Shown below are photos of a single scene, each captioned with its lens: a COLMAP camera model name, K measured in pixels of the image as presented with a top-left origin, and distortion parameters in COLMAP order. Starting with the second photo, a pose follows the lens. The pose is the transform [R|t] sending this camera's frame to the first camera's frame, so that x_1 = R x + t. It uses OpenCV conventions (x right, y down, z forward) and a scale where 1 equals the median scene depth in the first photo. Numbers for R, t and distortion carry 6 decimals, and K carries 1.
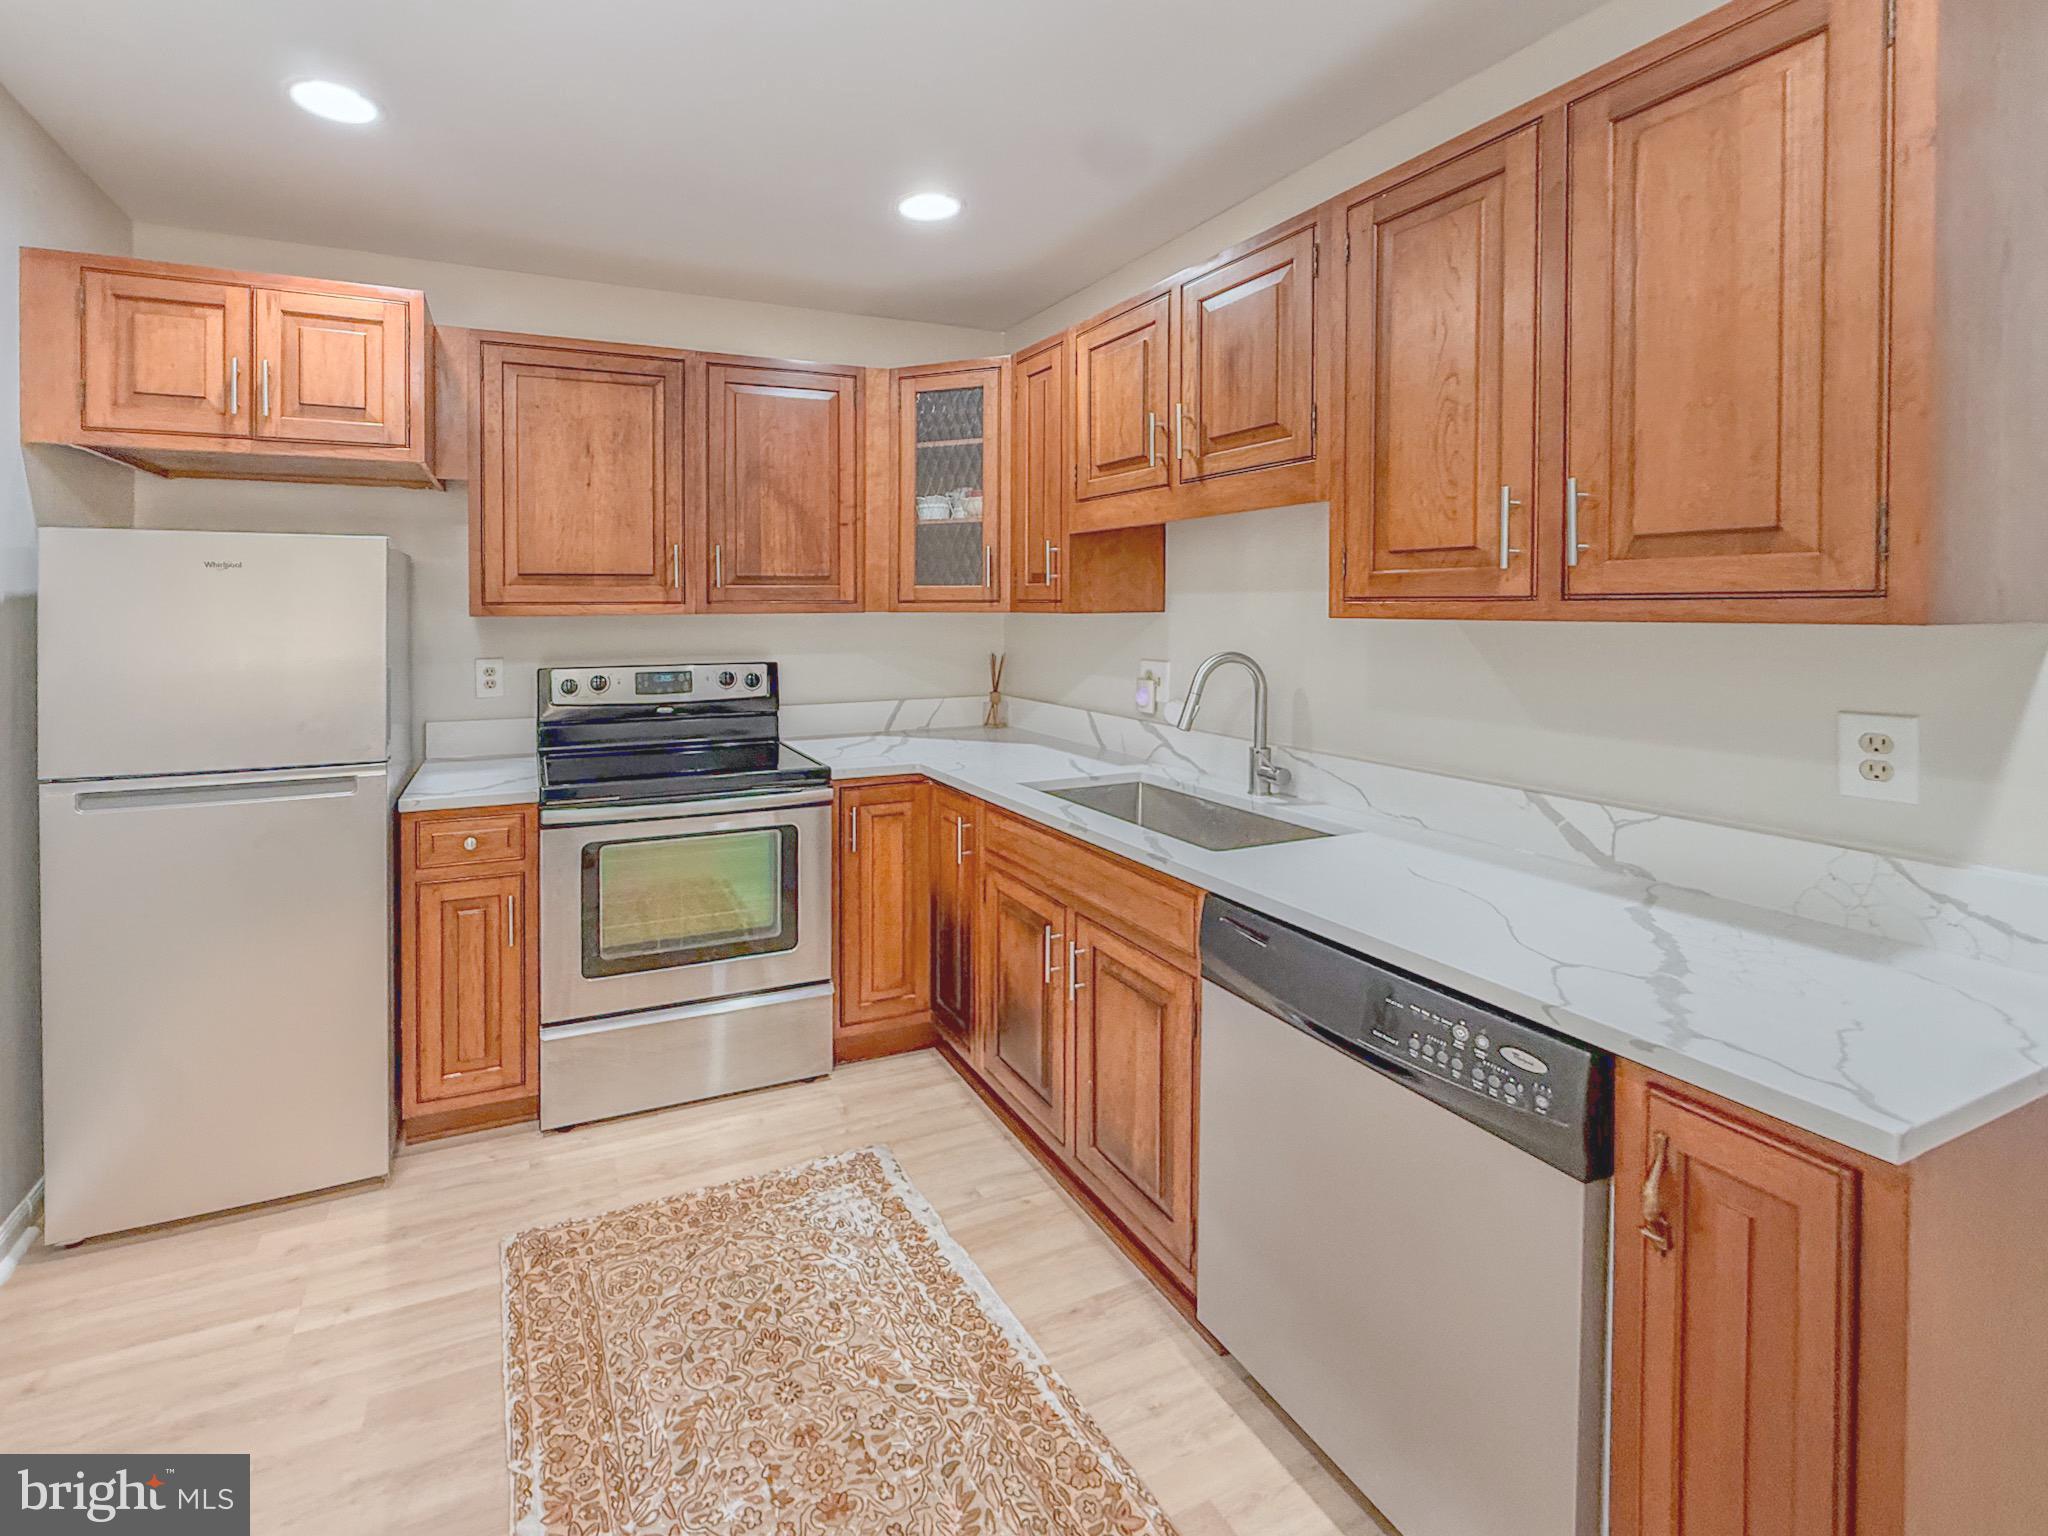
lens RADIAL K [[832.5, 0, 1019.8], [0, 832.5, 674.6], [0, 0, 1]] dist [-0.001559, -0.000240]
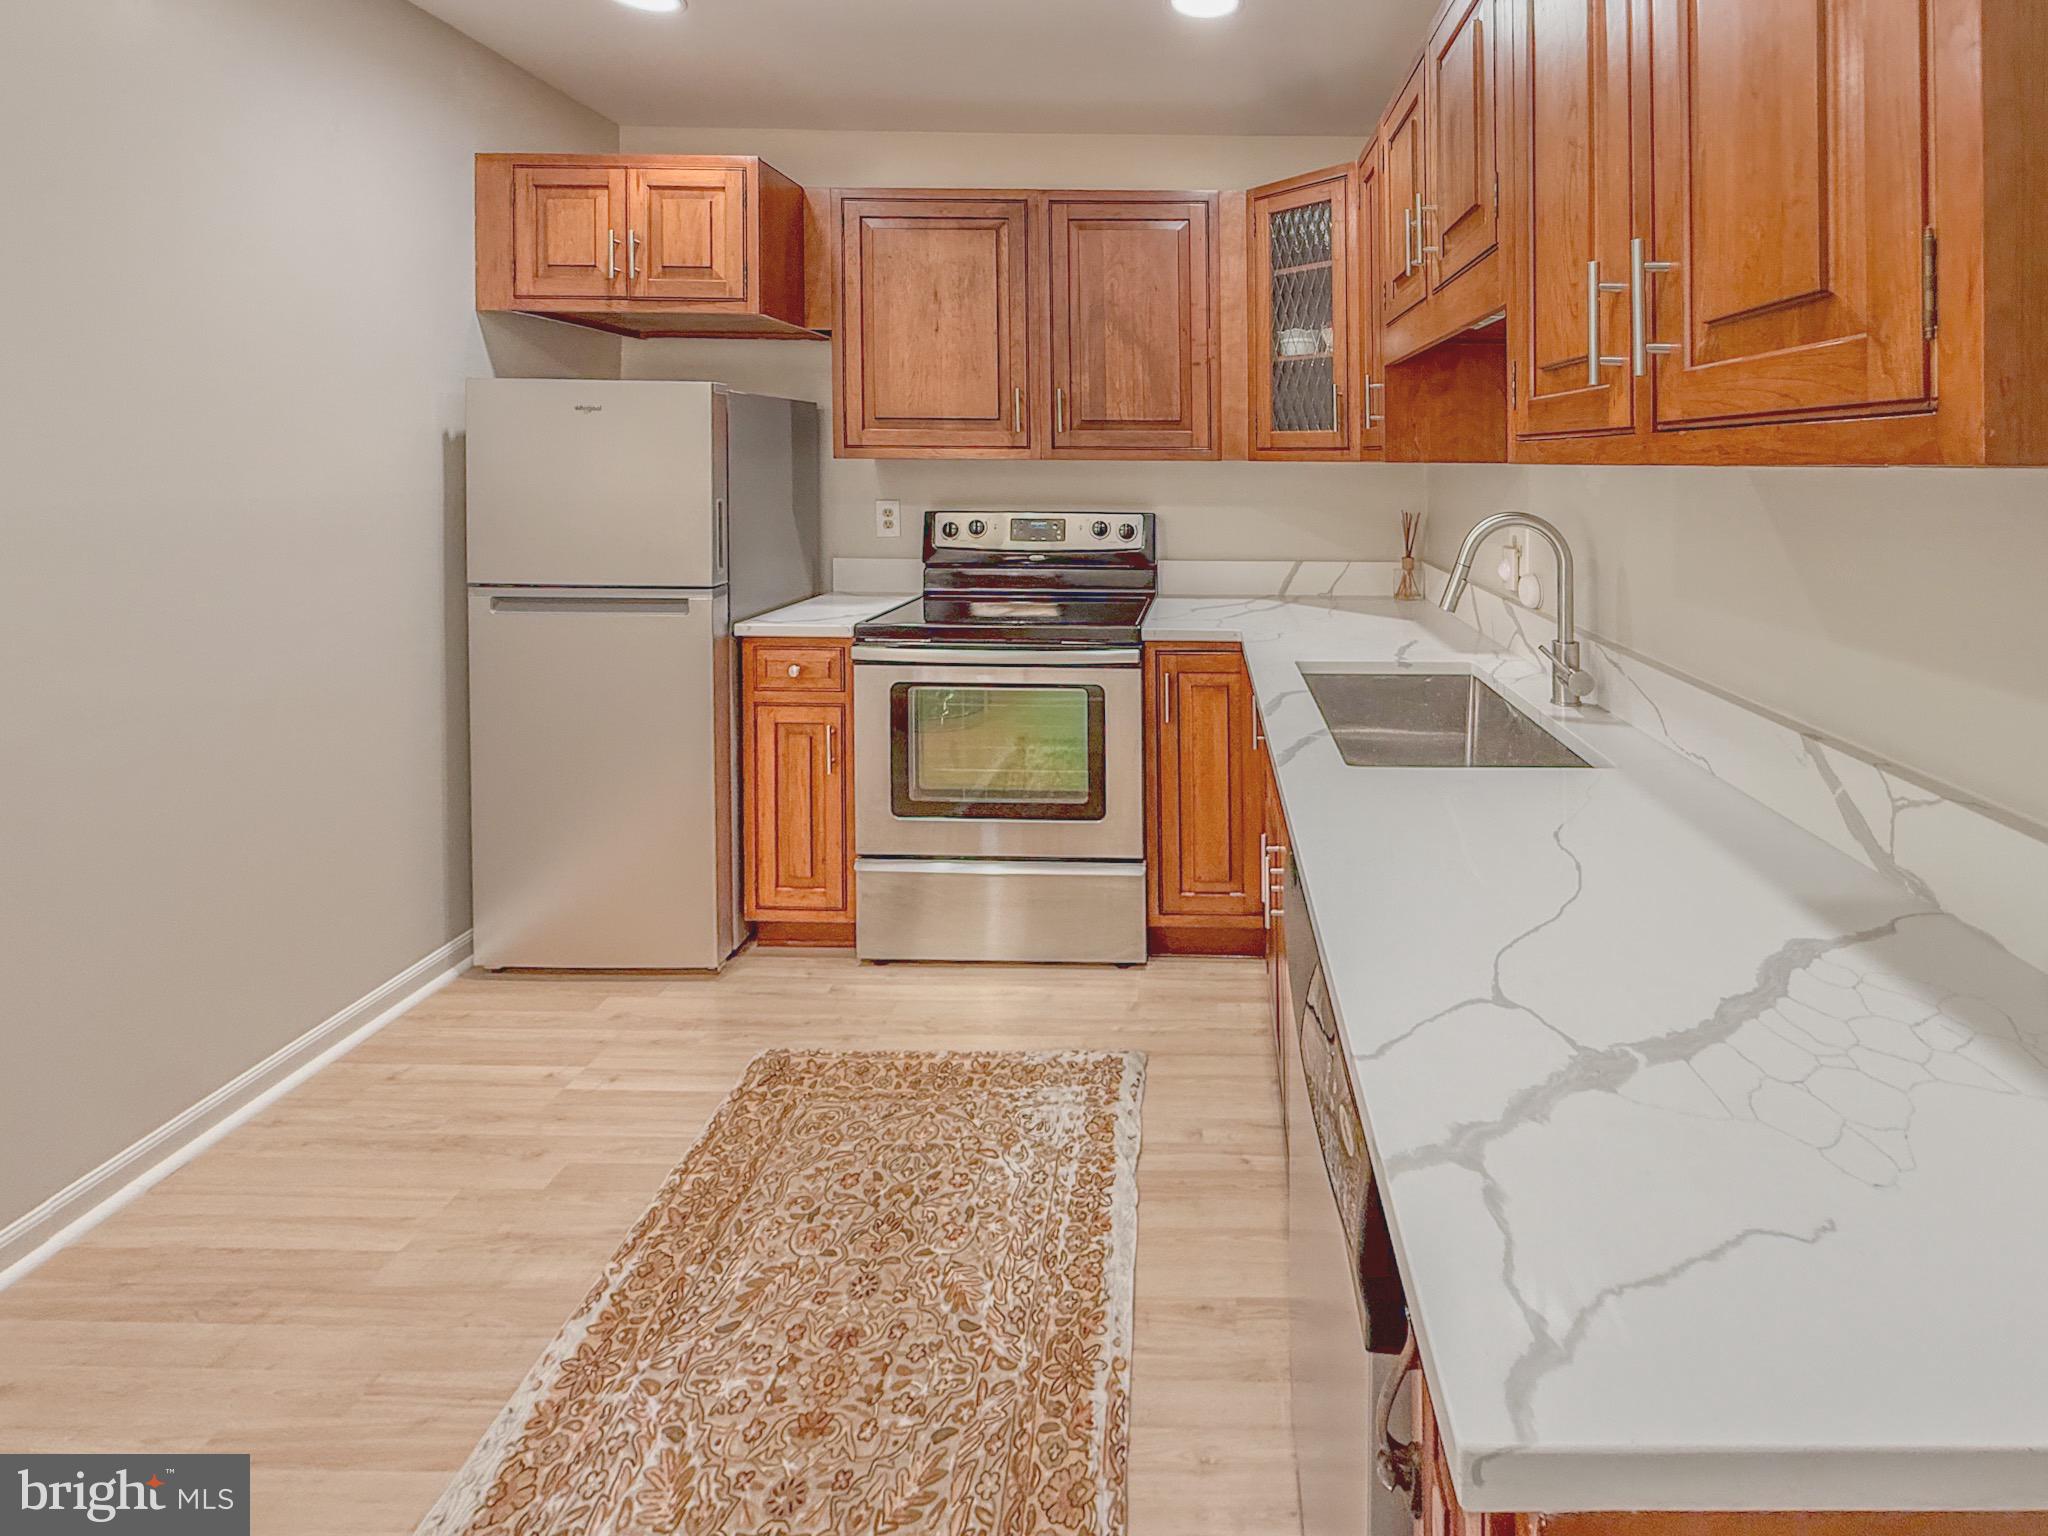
lens RADIAL K [[924.6, 0, 1261.7], [0, 924.6, 521.7], [0, 0, 1]] dist [-0.001944, 0.000689]
pose [[0.930711, 0.035883, -0.363992, 0.363668], [-0.042486, 0.999046, -0.010146, -0.000559], [0.363281, 0.024908, 0.931347, 0.134011]]
